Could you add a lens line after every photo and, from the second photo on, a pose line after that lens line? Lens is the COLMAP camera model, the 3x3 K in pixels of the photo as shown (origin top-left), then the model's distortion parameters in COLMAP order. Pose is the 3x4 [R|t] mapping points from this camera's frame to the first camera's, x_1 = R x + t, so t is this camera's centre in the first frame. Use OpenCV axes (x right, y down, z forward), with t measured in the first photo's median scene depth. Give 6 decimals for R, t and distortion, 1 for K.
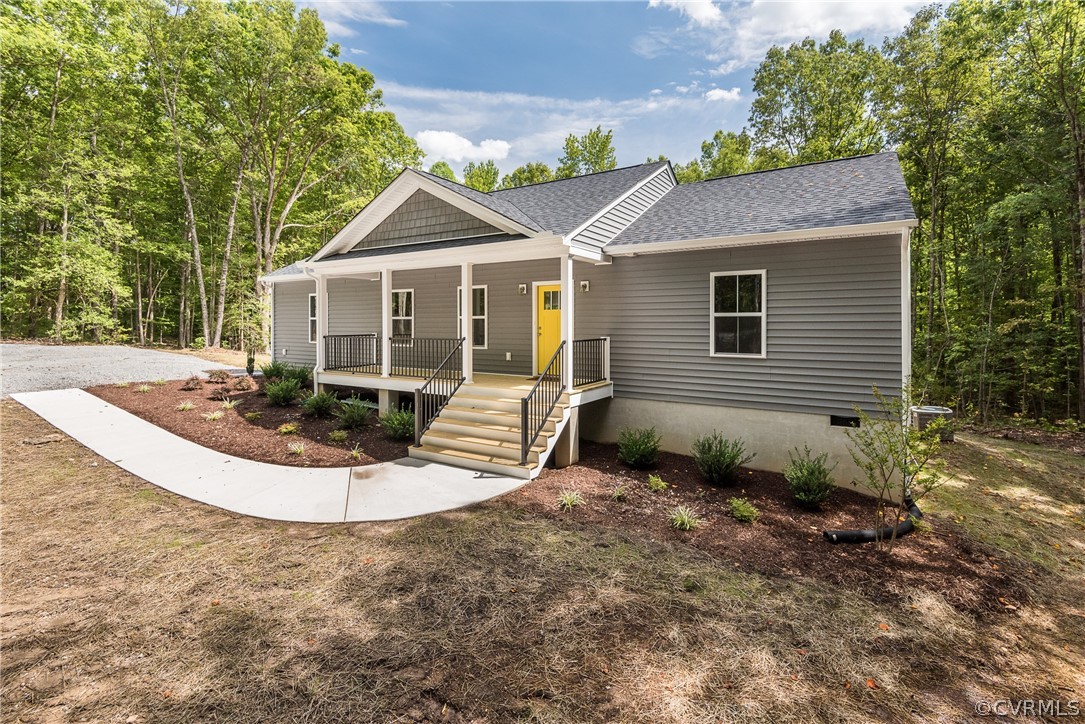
lens RADIAL K [[494.8, 0, 540.9], [0, 494.8, 337.7], [0, 0, 1]] dist [0.025657, -0.013591]
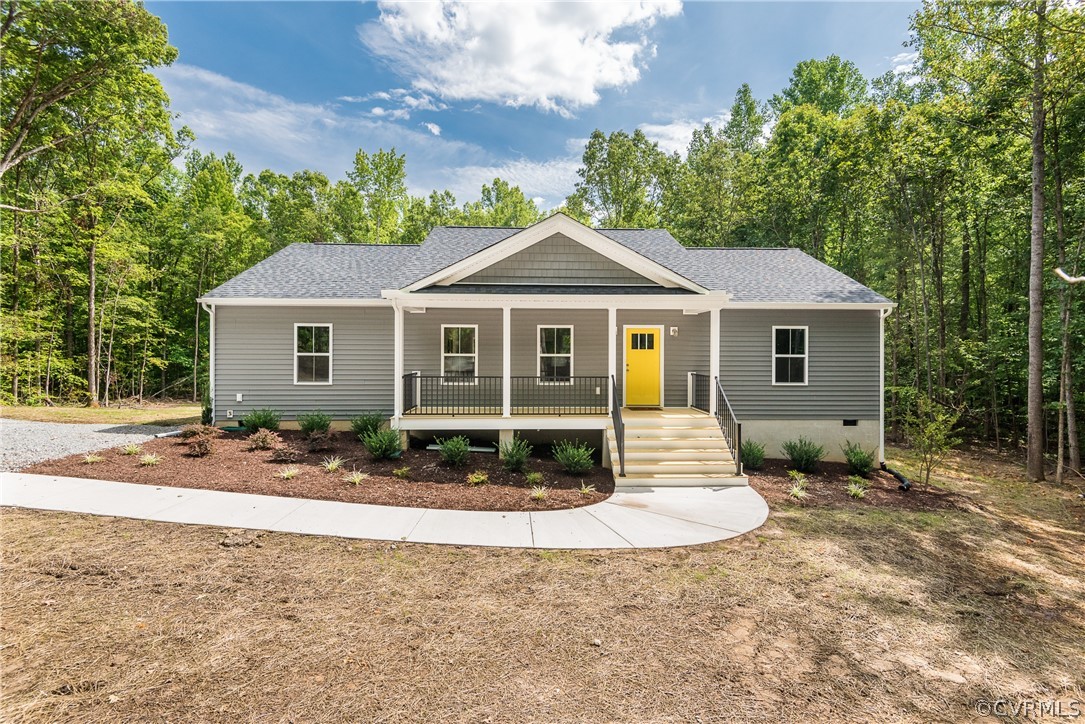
lens RADIAL K [[497.8, 0, 542.5], [0, 497.8, 362.0], [0, 0, 1]] dist [0.001281, 0.000427]
pose [[0.833331, -0.006872, 0.552732, -1.001581], [0.009712, 0.999950, -0.002210, -0.032031], [-0.552689, 0.007209, 0.833356, 0.180157]]
